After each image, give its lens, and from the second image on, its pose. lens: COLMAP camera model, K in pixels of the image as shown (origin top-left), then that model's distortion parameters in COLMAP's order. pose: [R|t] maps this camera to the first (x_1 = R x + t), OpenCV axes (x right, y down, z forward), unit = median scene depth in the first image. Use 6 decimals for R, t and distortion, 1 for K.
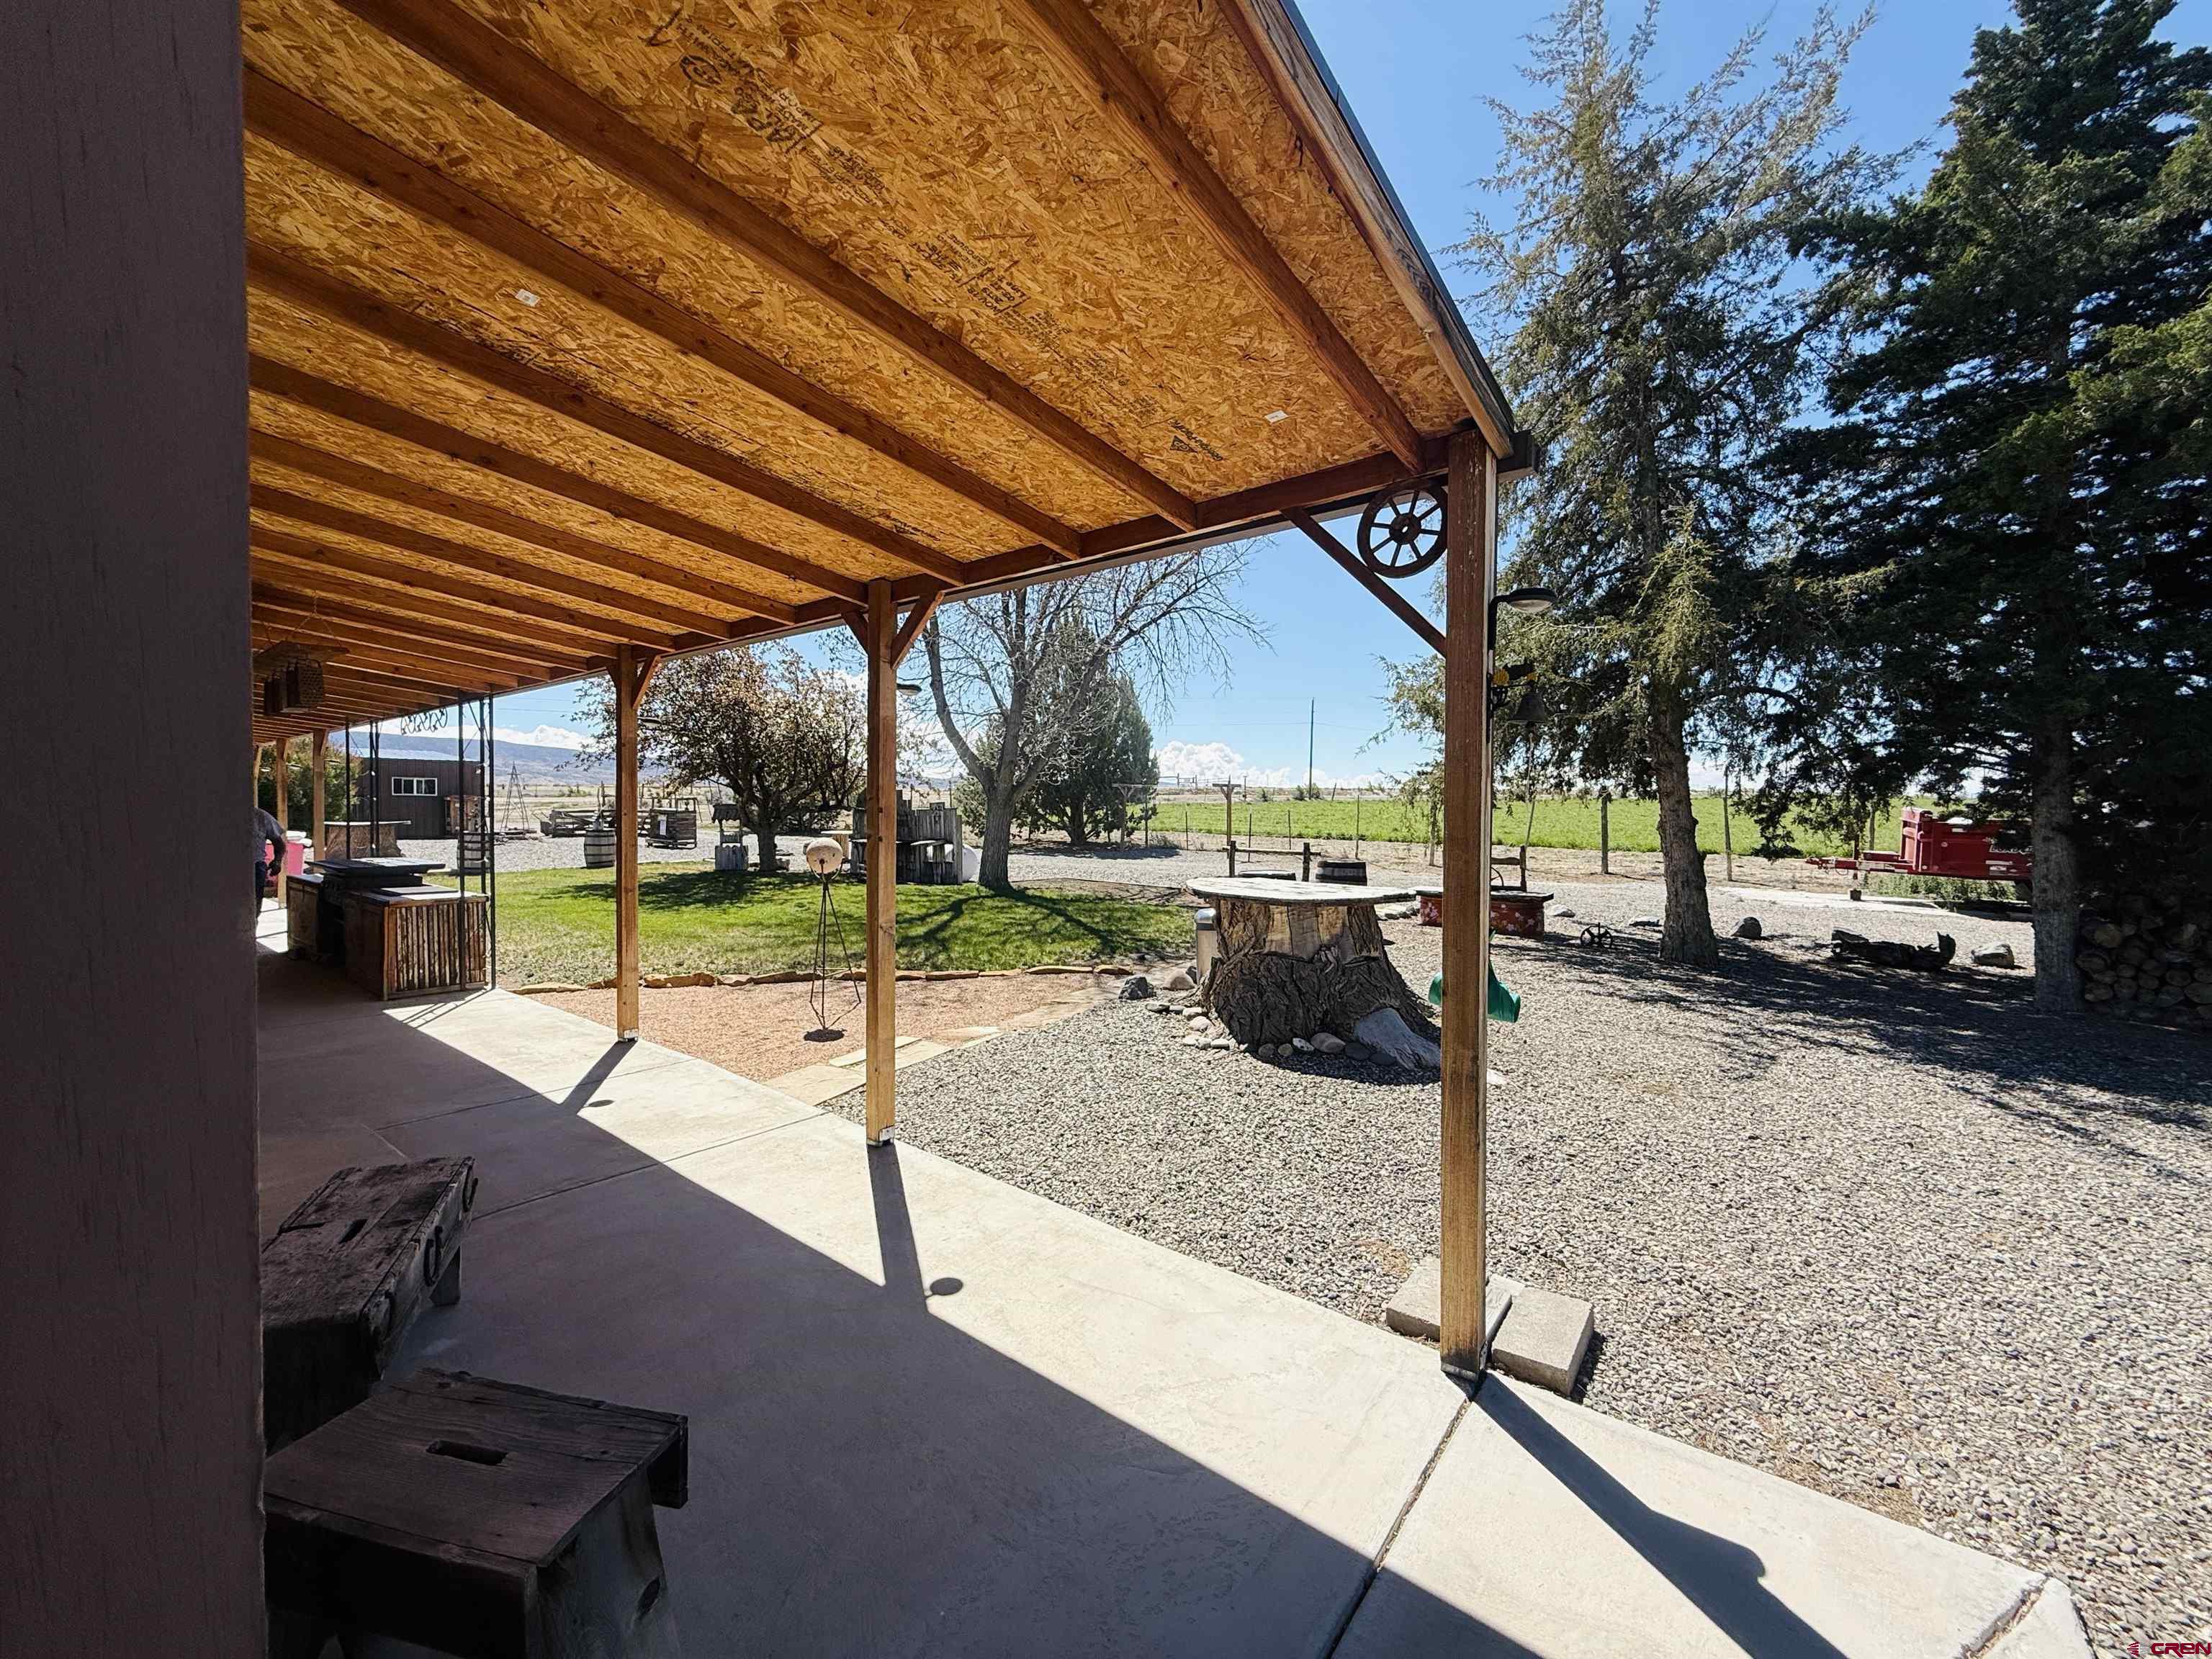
lens RADIAL K [[883.4, 0, 1098.4], [0, 883.4, 831.6], [0, 0, 1]] dist [0.001039, 0.000039]
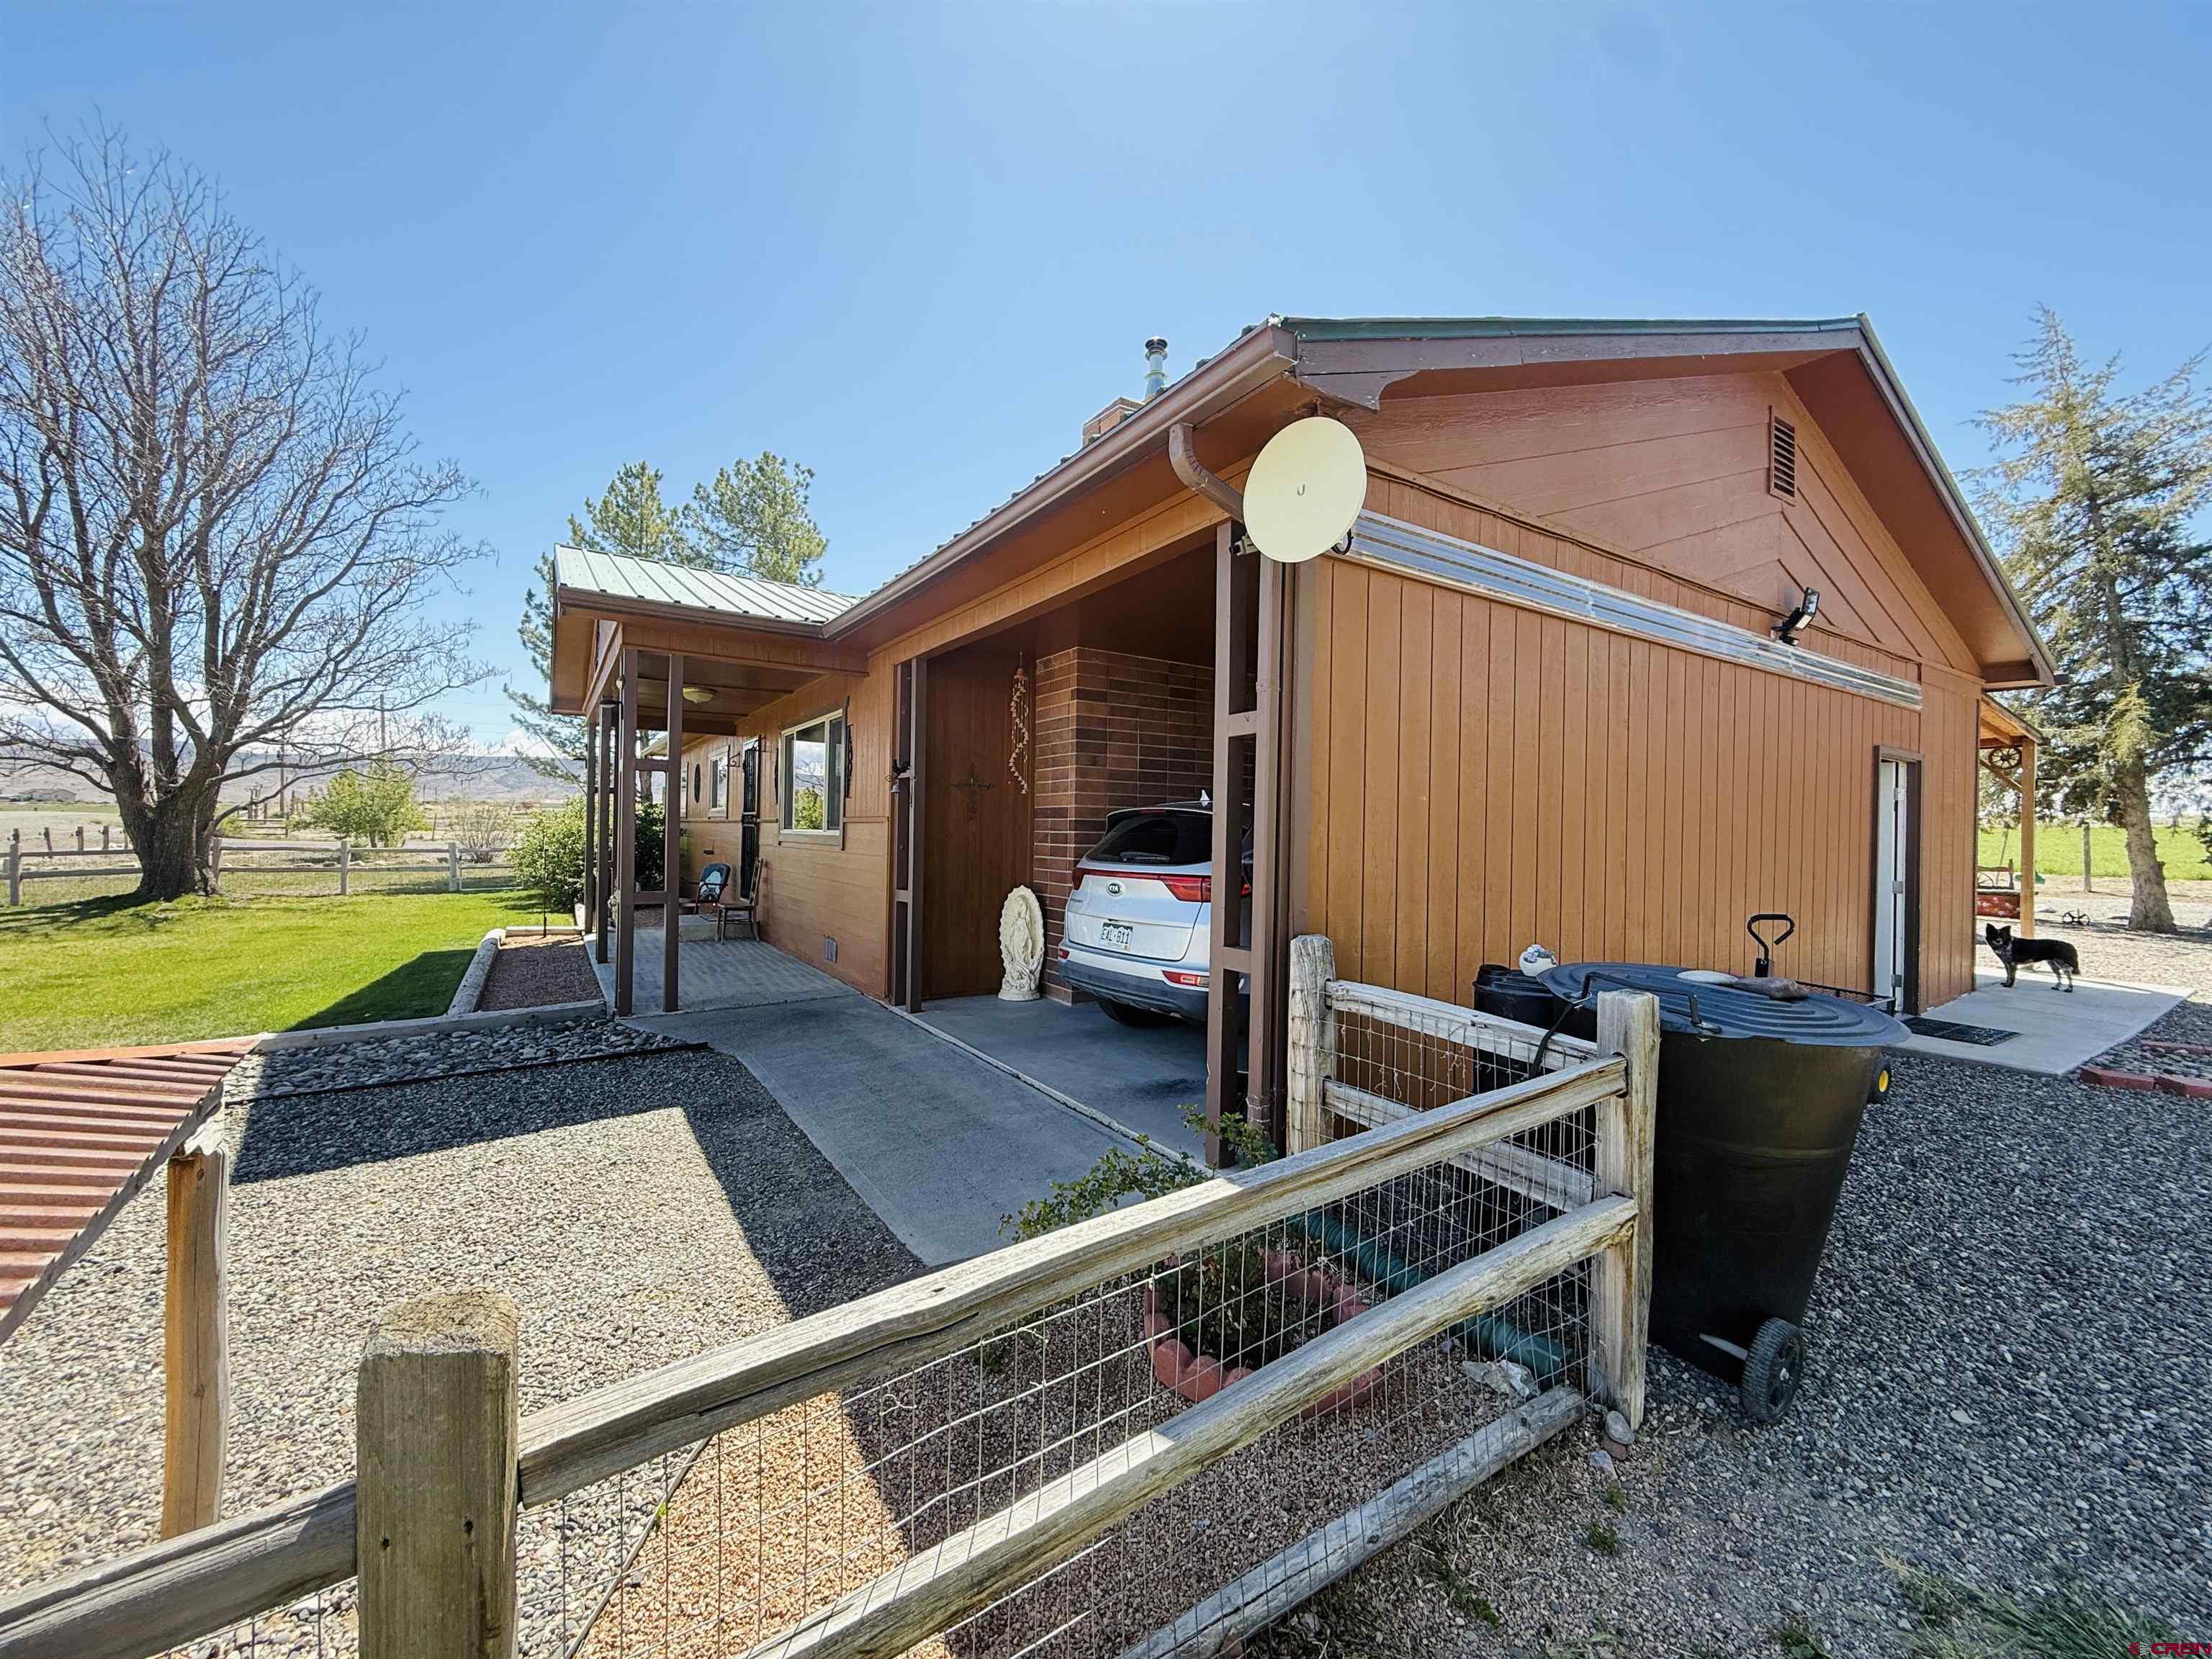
lens RADIAL K [[883.4, 0, 1098.4], [0, 883.4, 831.6], [0, 0, 1]] dist [0.001039, 0.000039]
pose [[0.947369, 0.012463, -0.319900, -0.348676], [-0.019864, 0.999605, -0.019885, 0.021479], [0.319526, 0.025193, 0.947243, -0.628850]]
